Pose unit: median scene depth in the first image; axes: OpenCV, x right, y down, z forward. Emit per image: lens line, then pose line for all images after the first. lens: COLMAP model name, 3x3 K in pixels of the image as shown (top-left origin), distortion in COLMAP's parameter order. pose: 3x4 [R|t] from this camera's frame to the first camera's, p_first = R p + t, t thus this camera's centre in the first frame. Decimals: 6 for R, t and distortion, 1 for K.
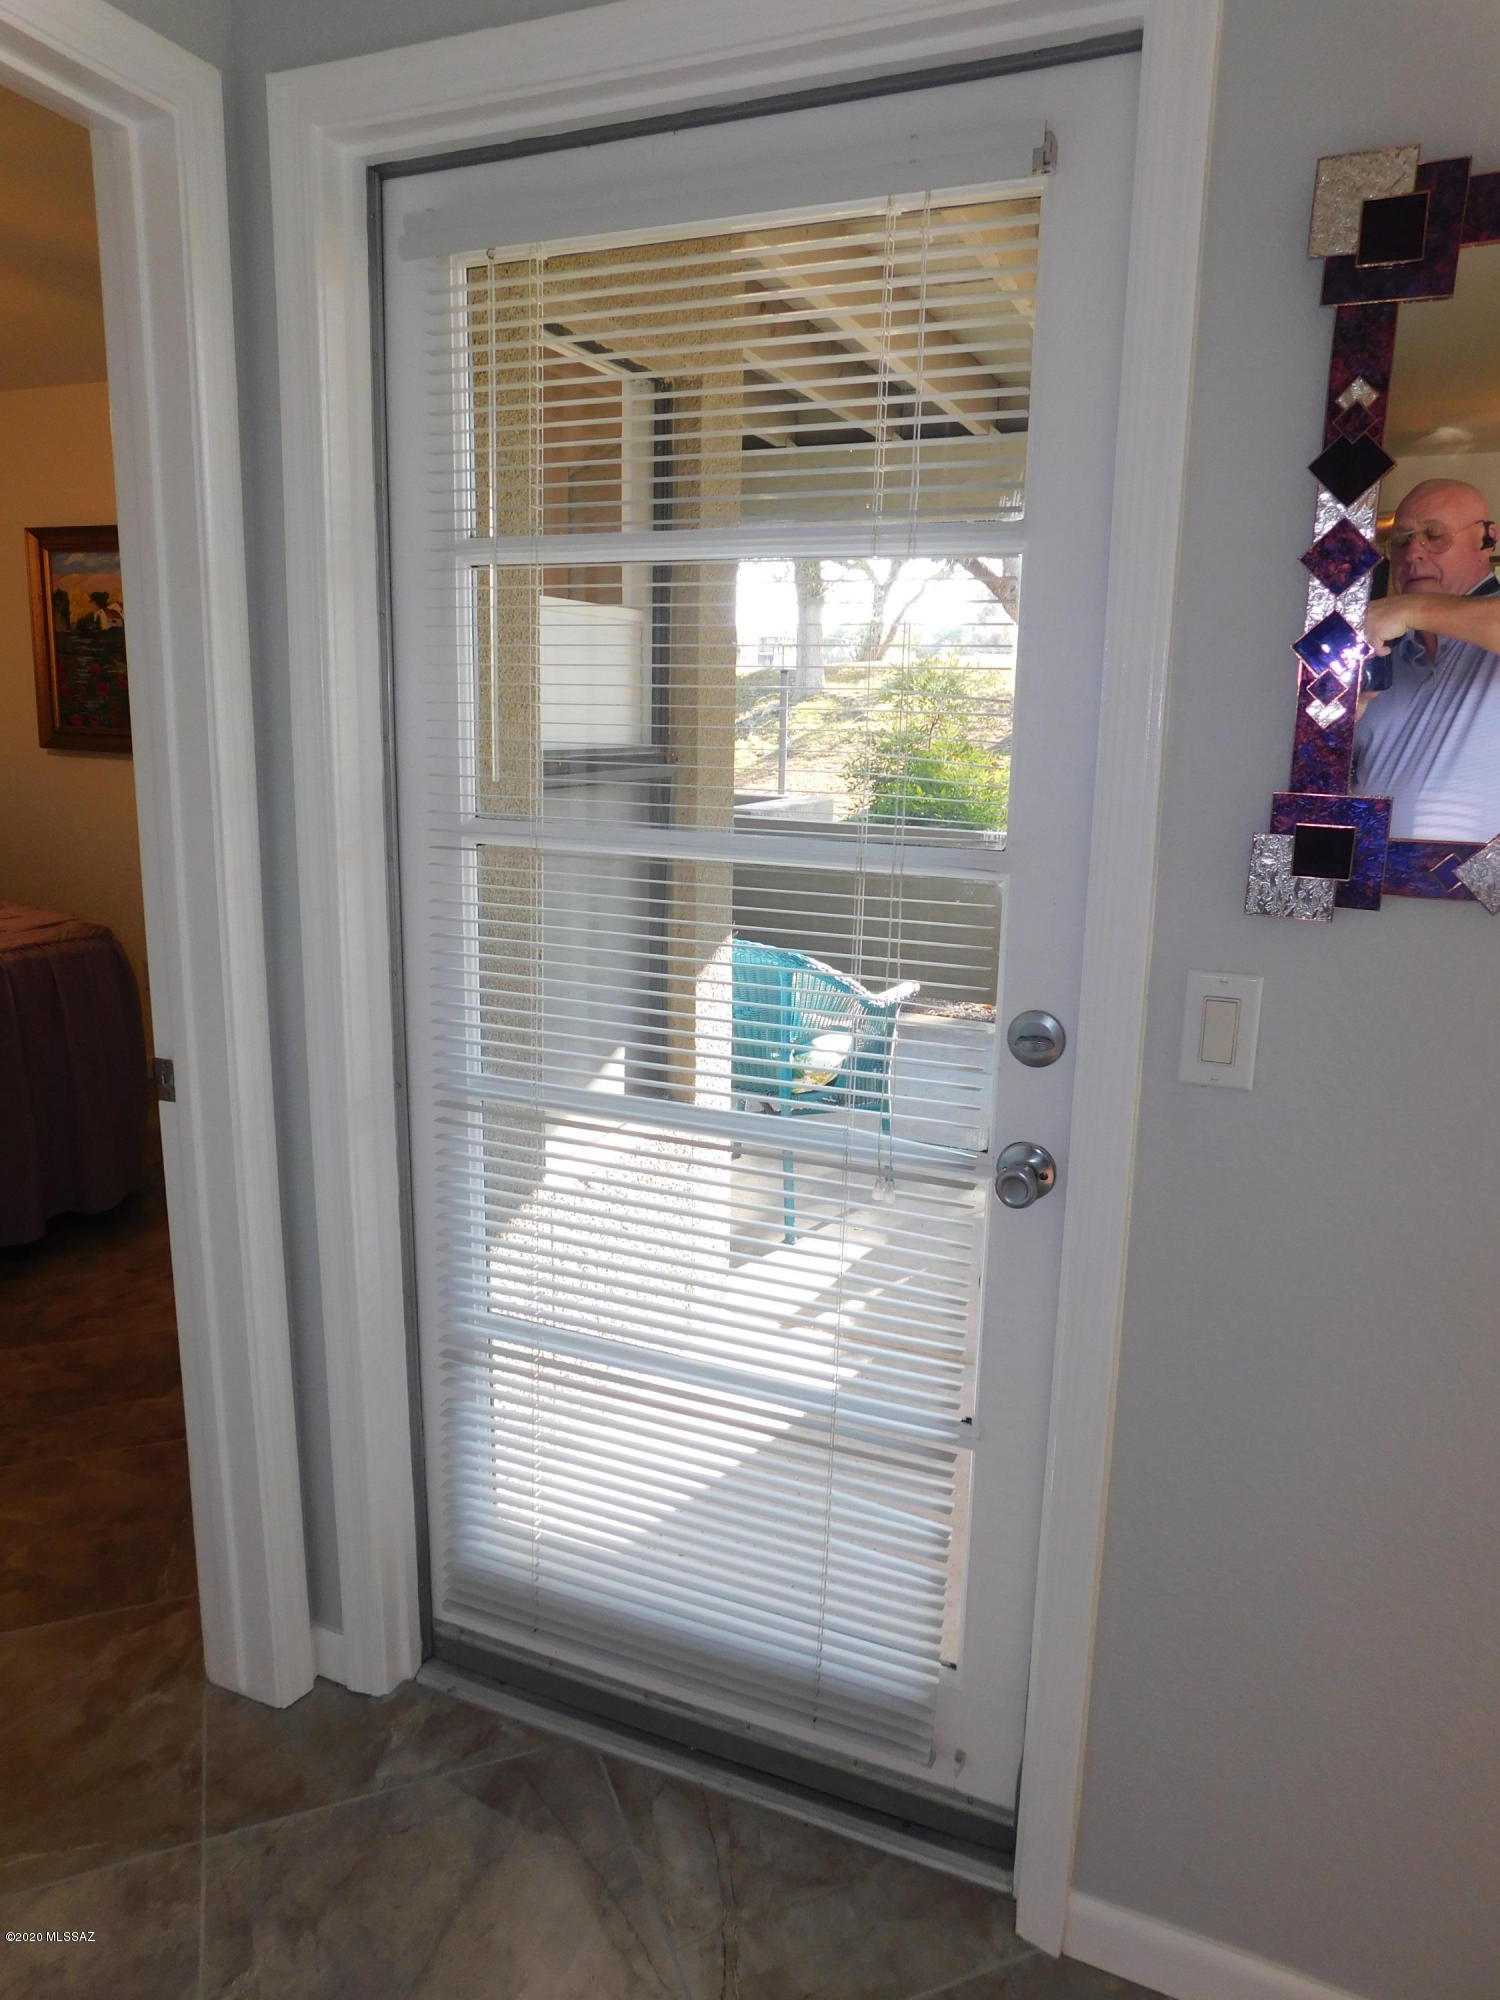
lens RADIAL K [[1329.1, 0, 737.7], [0, 1329.1, 1000.4], [0, 0, 1]] dist [-0.058512, 0.046940]
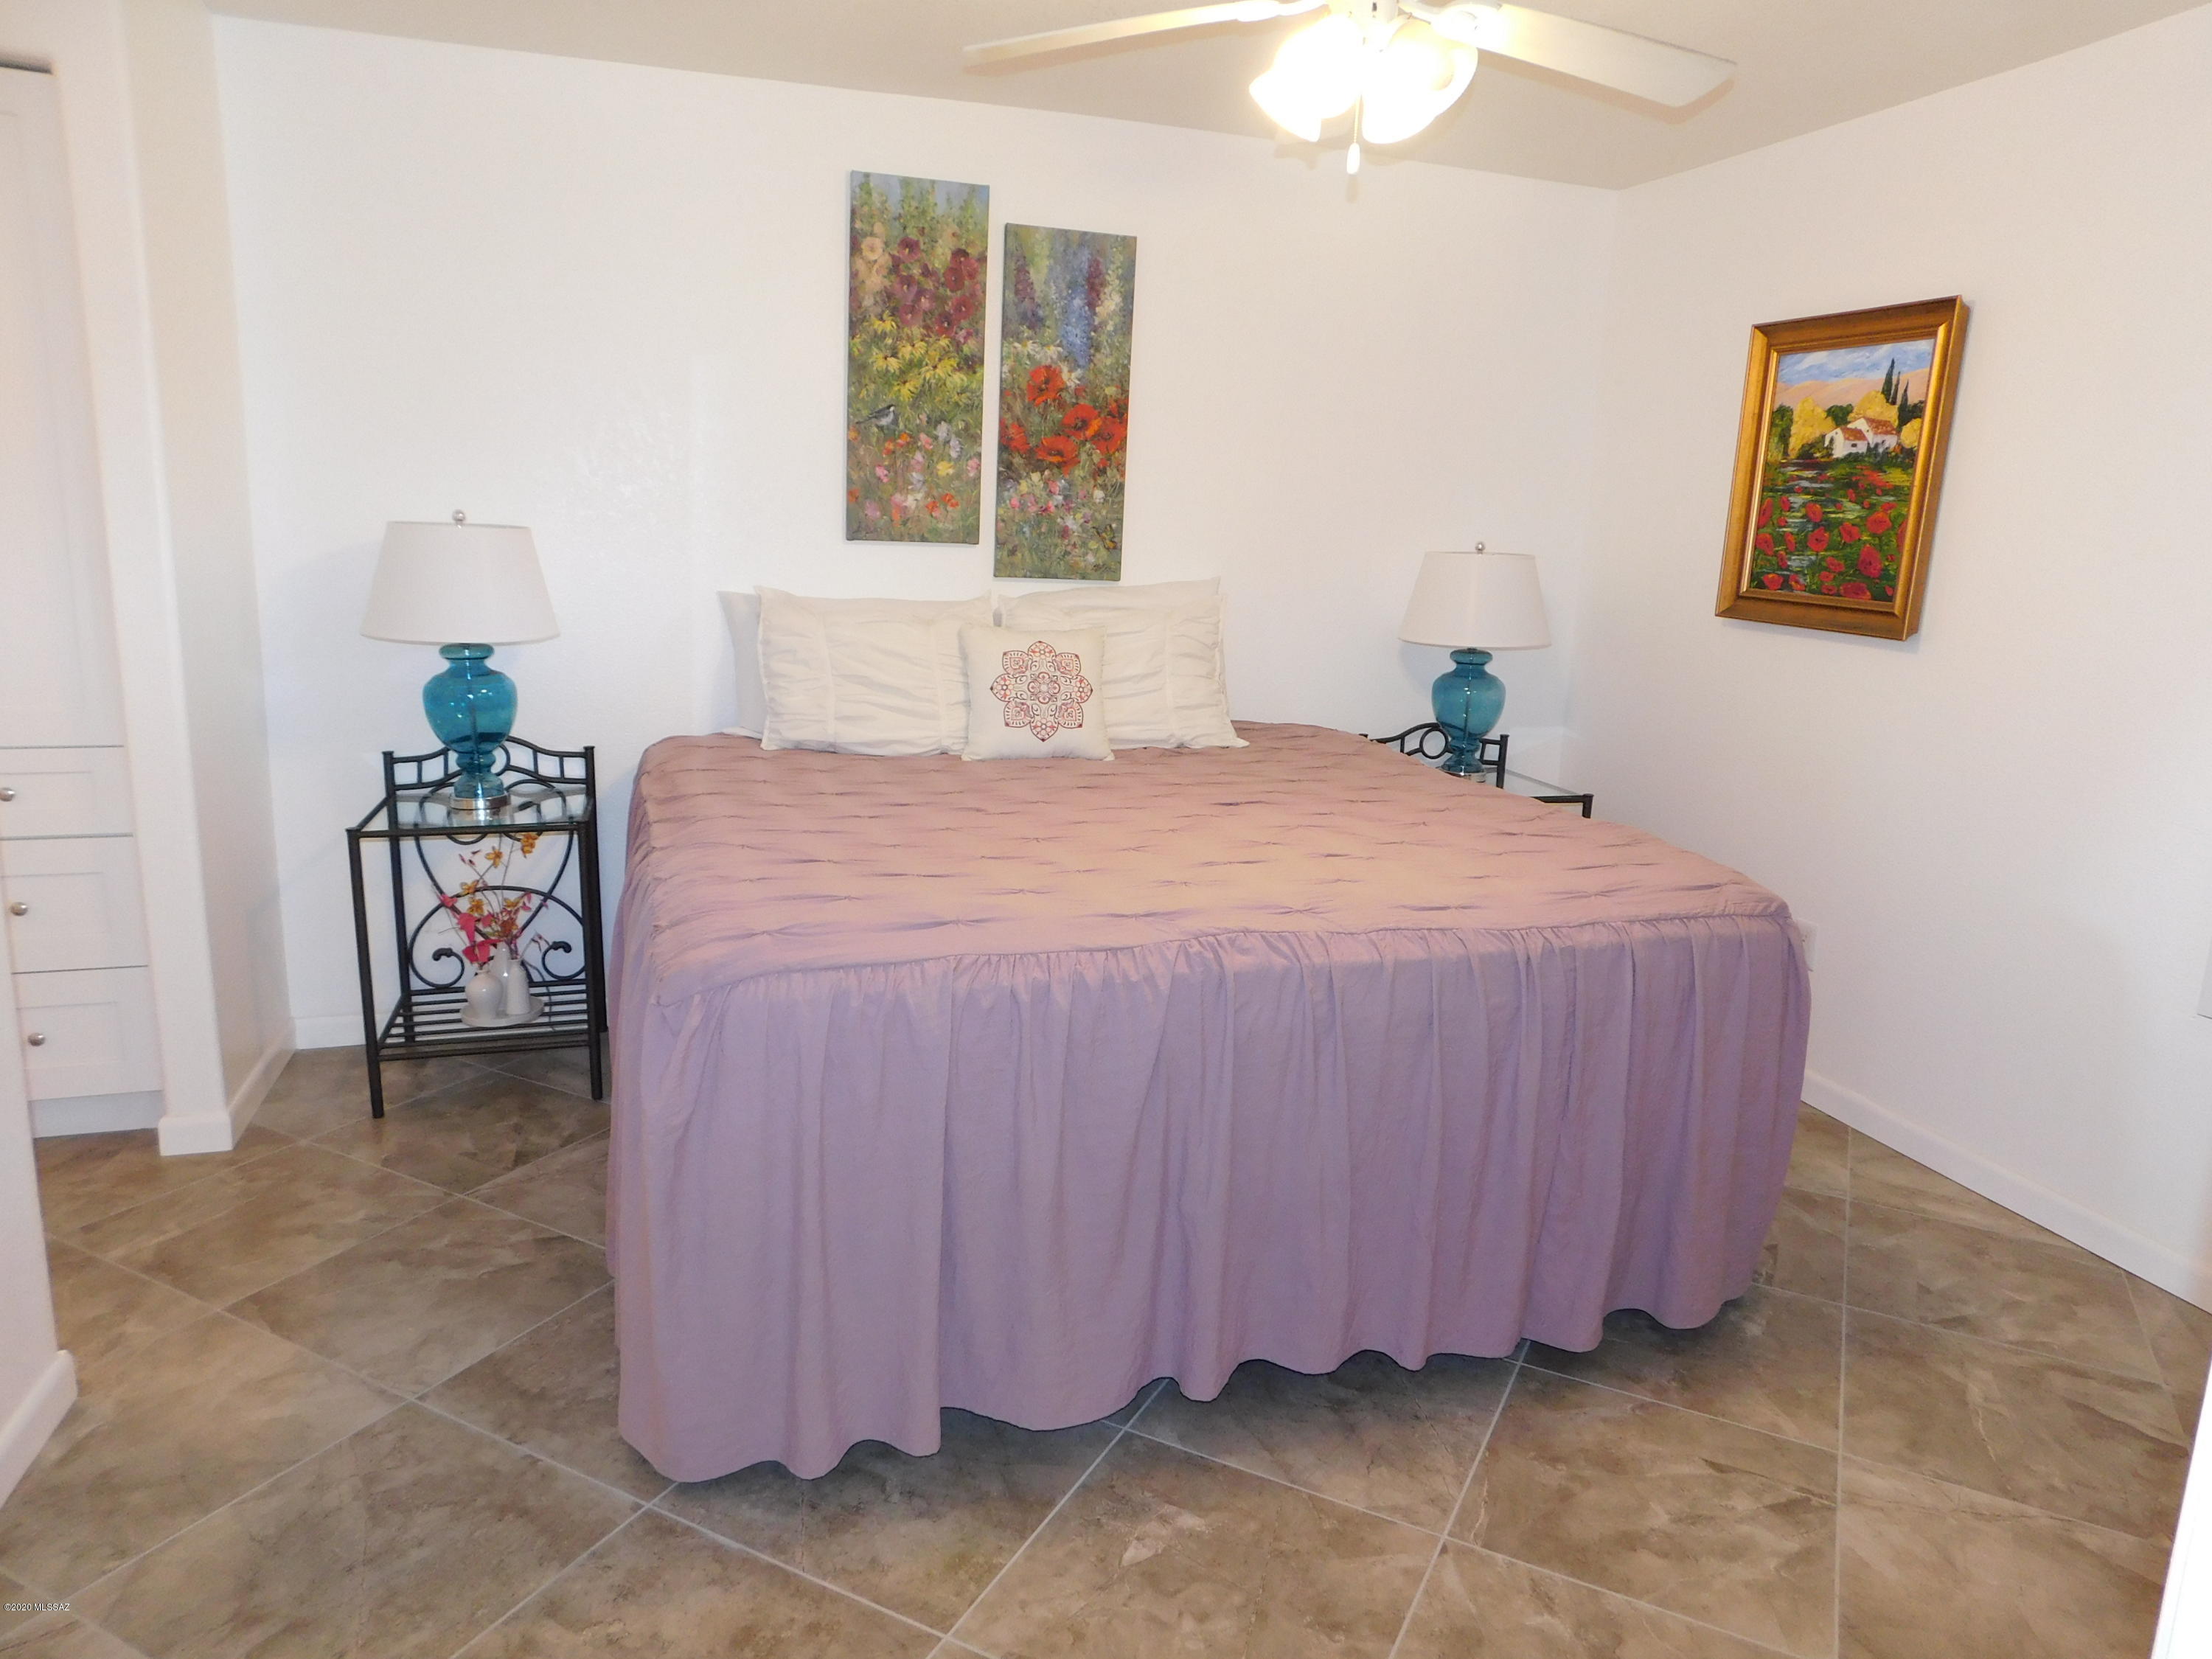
lens RADIAL K [[1470.0, 0, 1102.3], [0, 1470.0, 828.9], [0, 0, 1]] dist [-0.058512, 0.046940]
pose [[0.658840, 0.156862, -0.735747, -0.136808], [-0.187846, 0.981342, 0.041012, -0.043539], [0.728453, 0.111187, 0.676014, 0.203991]]
